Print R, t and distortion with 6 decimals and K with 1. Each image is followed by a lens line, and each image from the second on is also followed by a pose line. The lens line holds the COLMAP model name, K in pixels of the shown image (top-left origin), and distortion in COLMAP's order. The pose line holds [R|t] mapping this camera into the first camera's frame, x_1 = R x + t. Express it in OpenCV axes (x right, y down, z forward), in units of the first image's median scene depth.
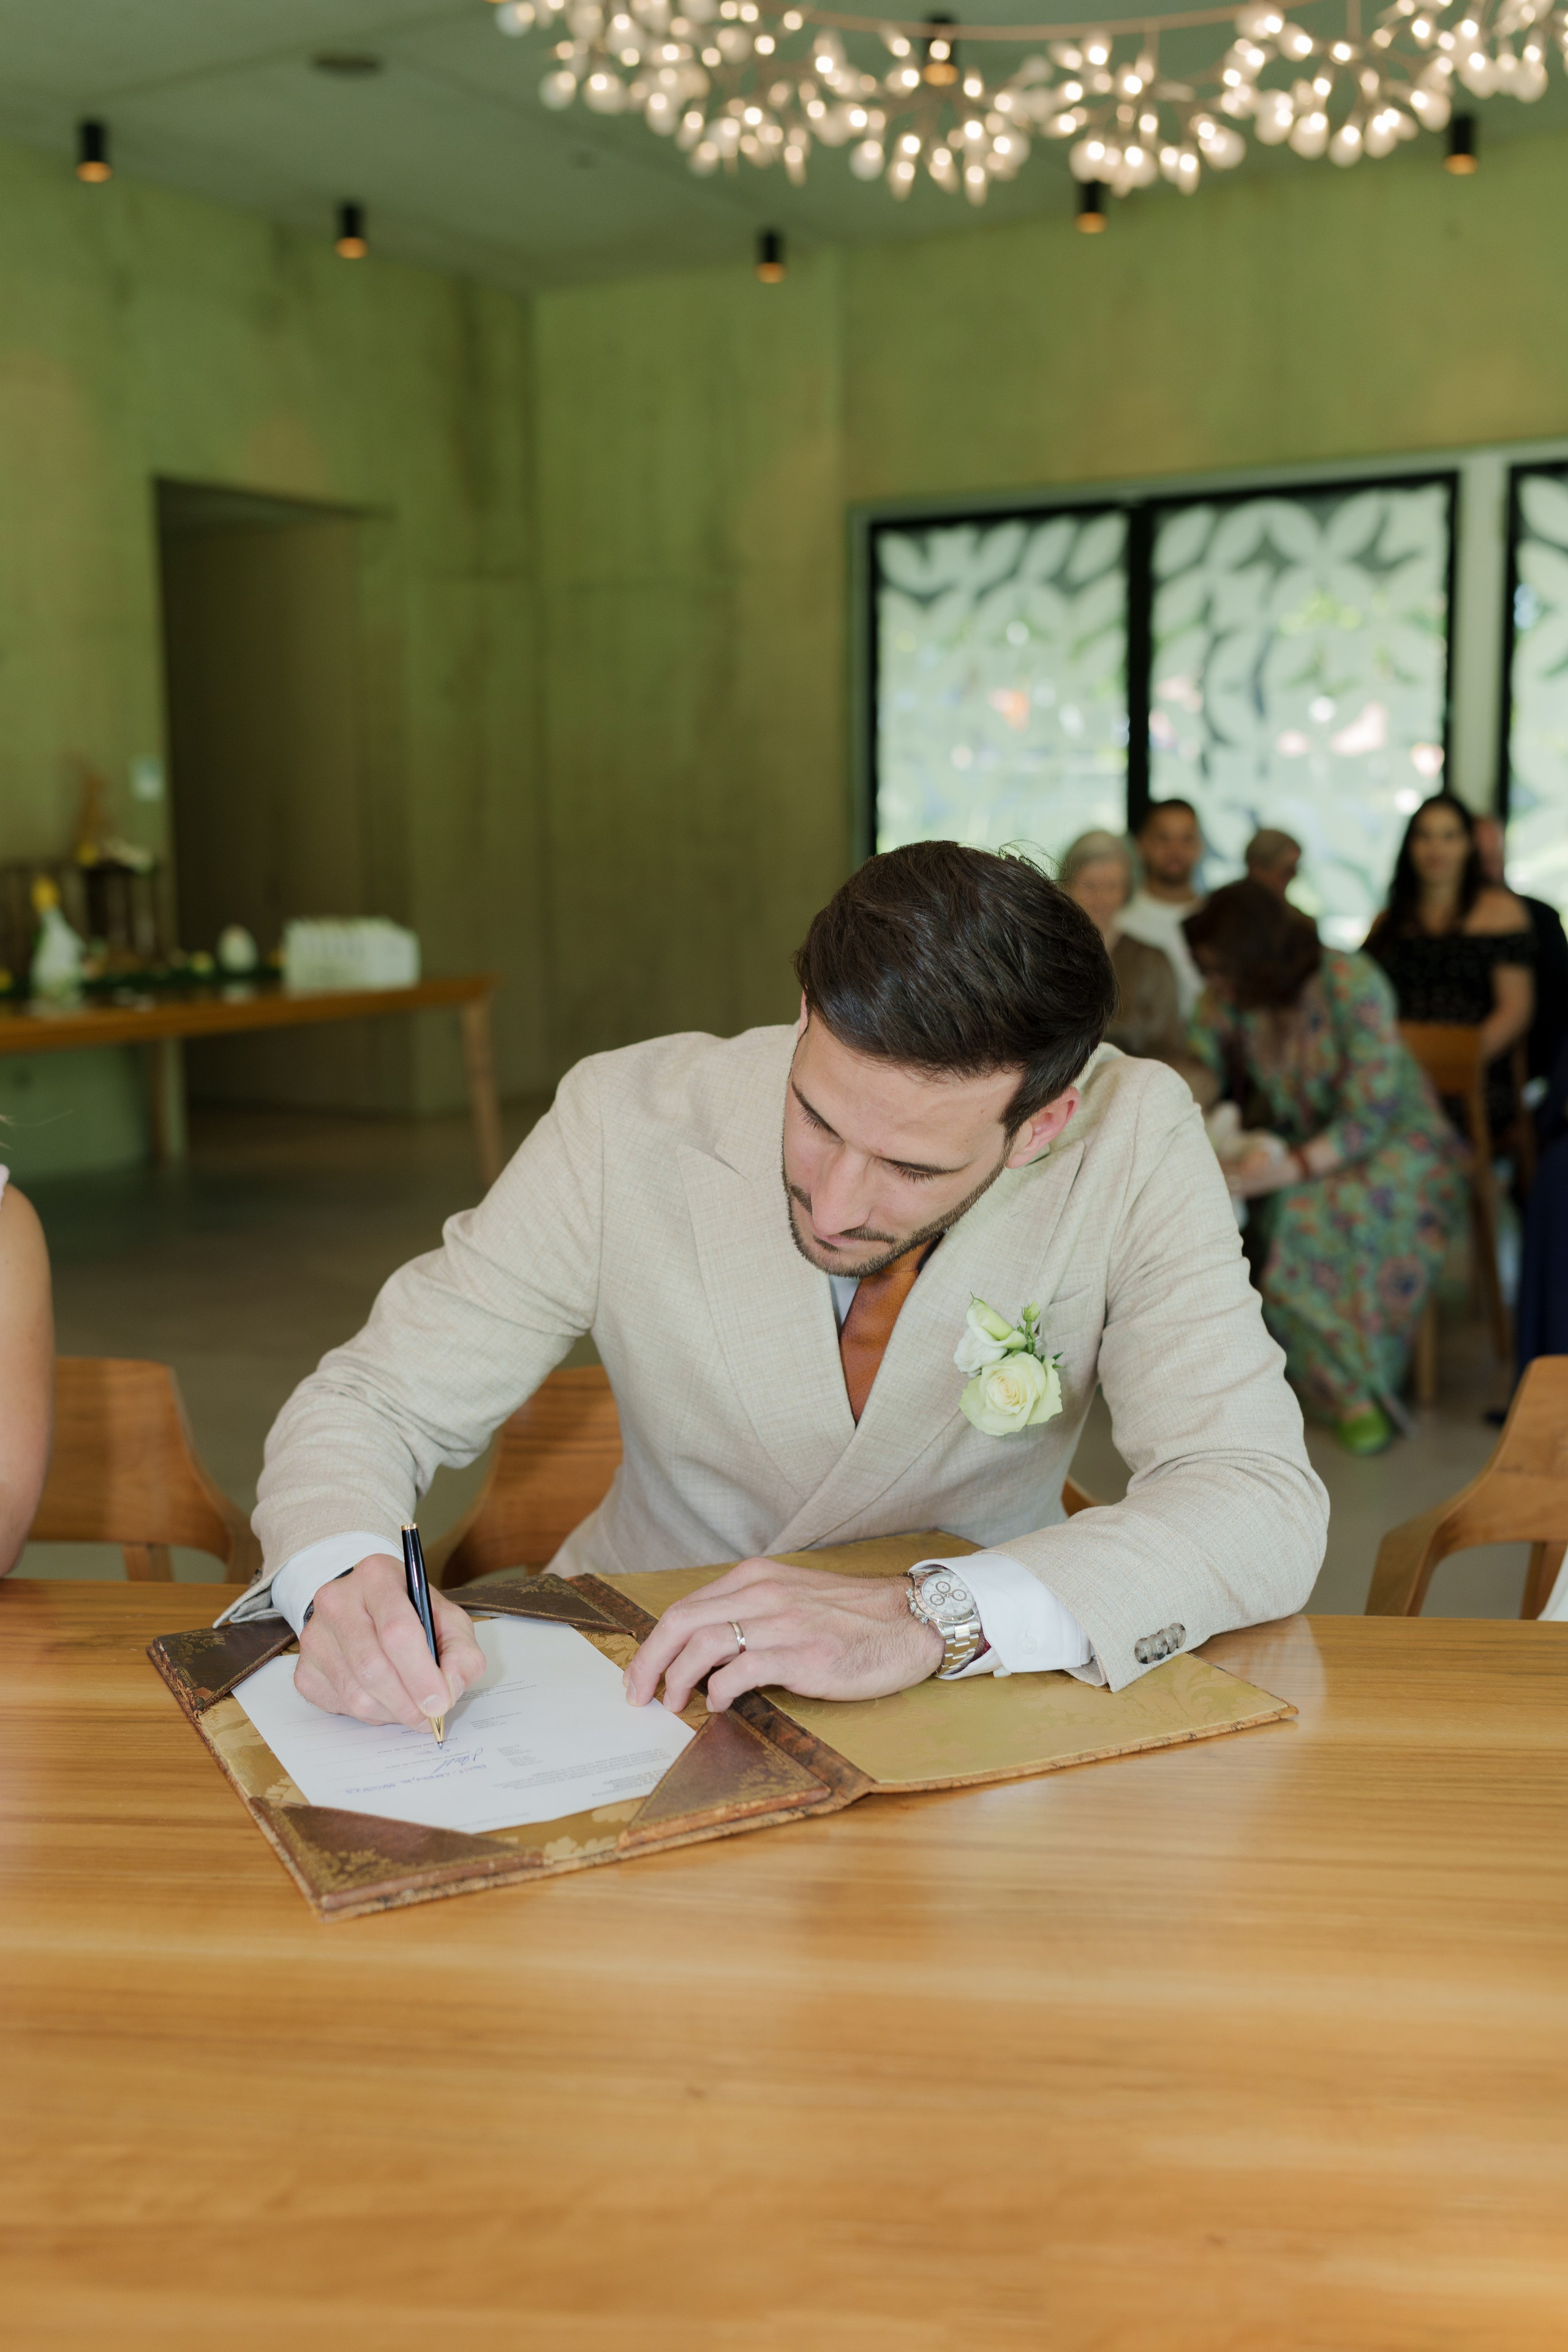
lens RADIAL K [[2375.3, 0, 784.0], [0, 2375.3, 1176.0], [0, 0, 1]] dist [0.009884, 0.010538]
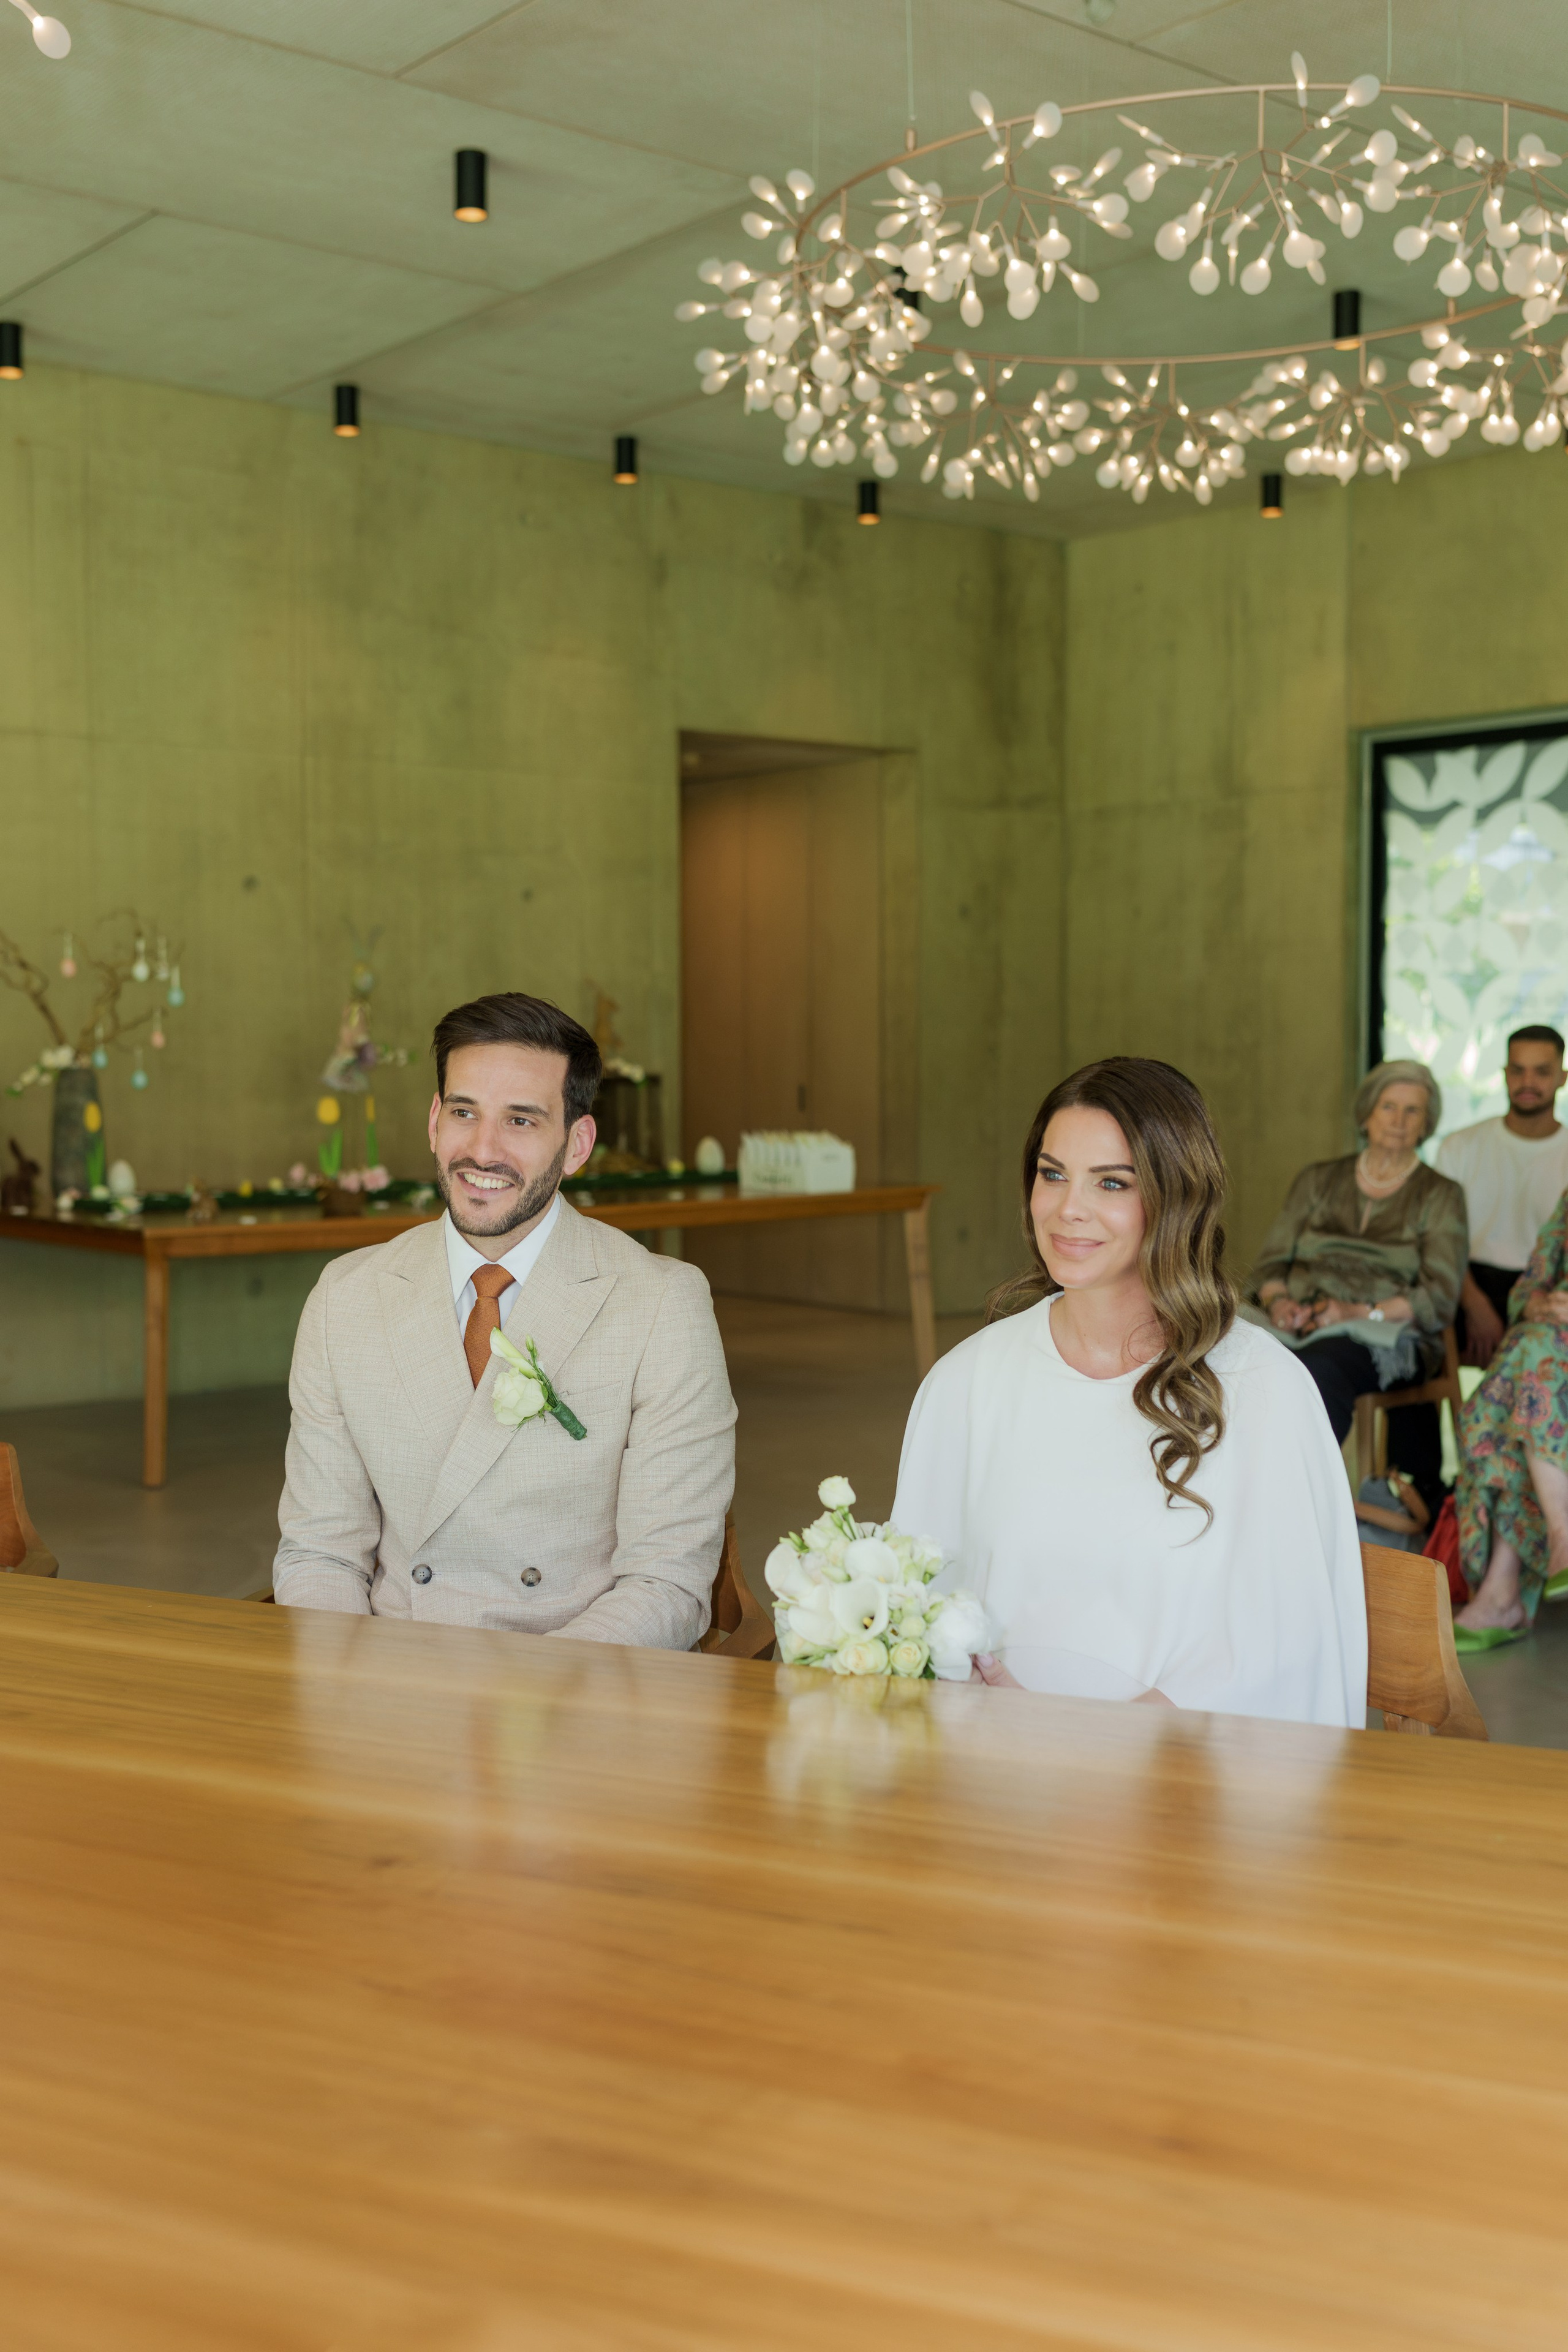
lens RADIAL K [[2497.6, 0, 697.5], [0, 2497.6, 1182.6], [0, 0, 1]] dist [0.004676, 0.000706]
pose [[0.941322, 0.024801, -0.336597, 0.135906], [-0.052462, 0.995927, -0.073335, 0.001705], [0.333407, 0.086690, 0.938789, -0.075516]]
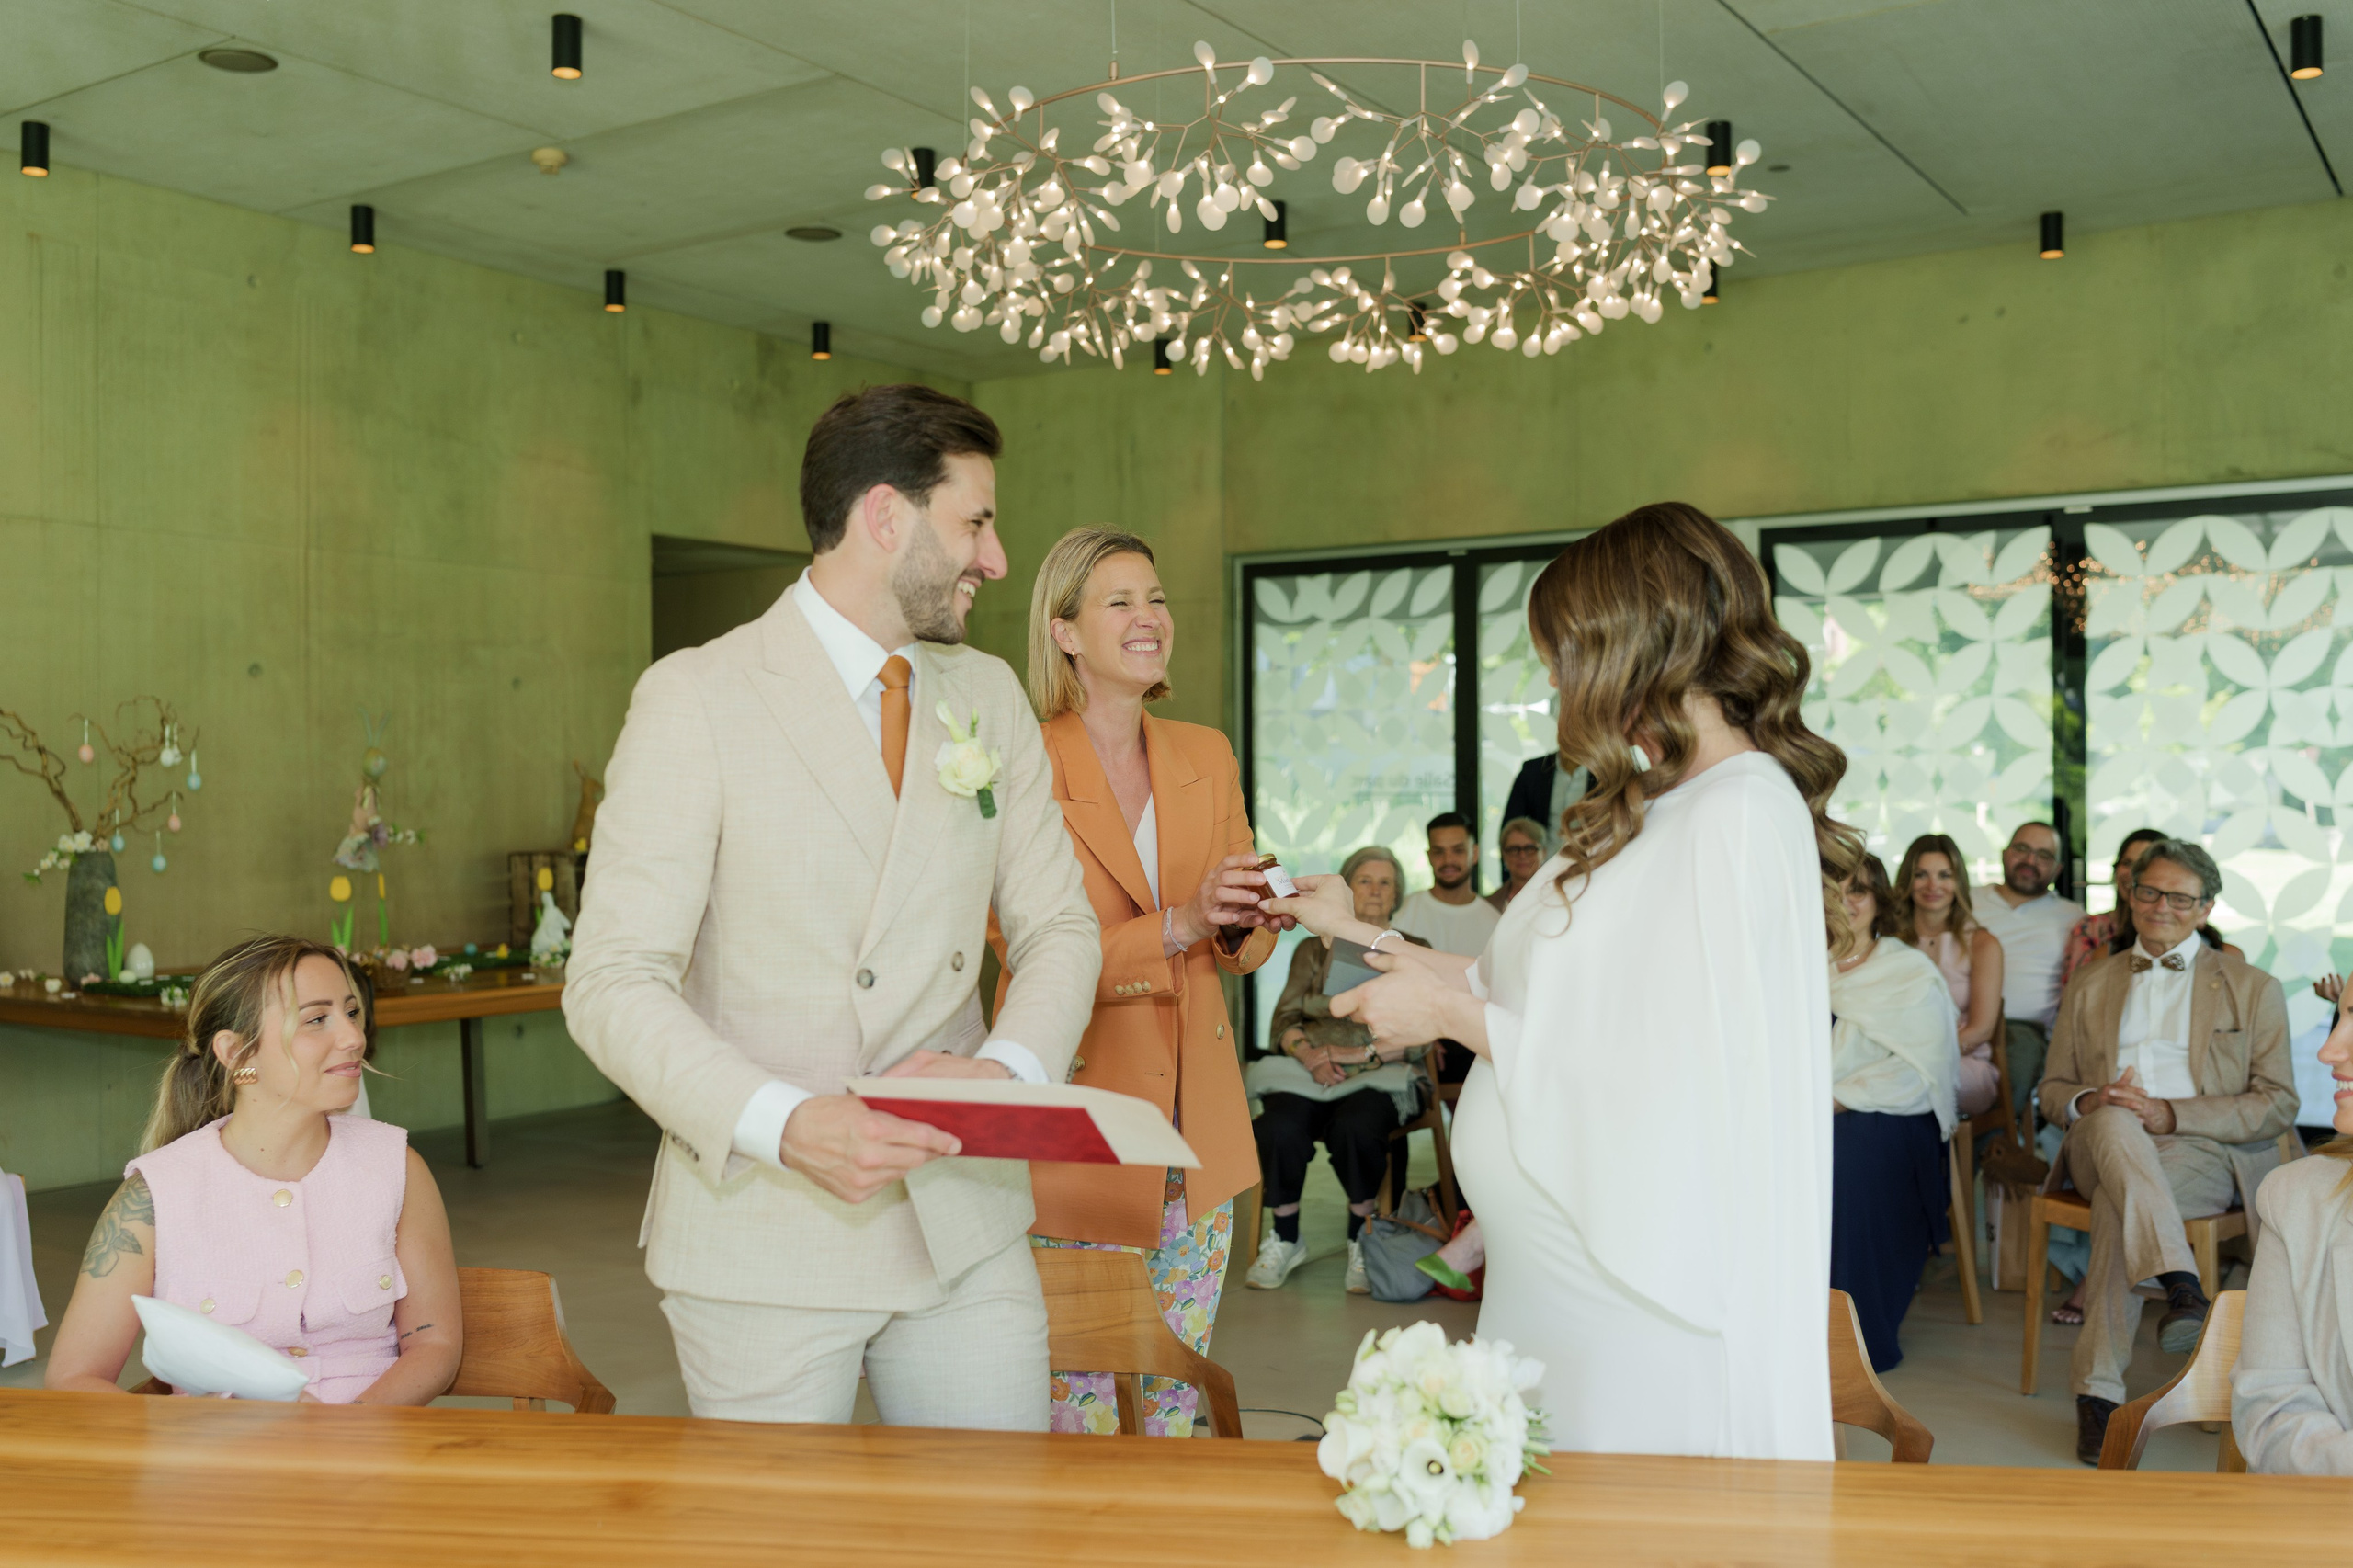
lens RADIAL K [[2198.6, 0, 1176.5], [0, 2198.6, 784.0], [0, 0, 1]] dist [0.002513, -0.007700]
pose [[0.999471, 0.004813, -0.032165, 0.039995], [-0.009401, 0.989526, -0.144046, -0.006887], [0.031135, 0.144272, 0.989048, -0.090119]]
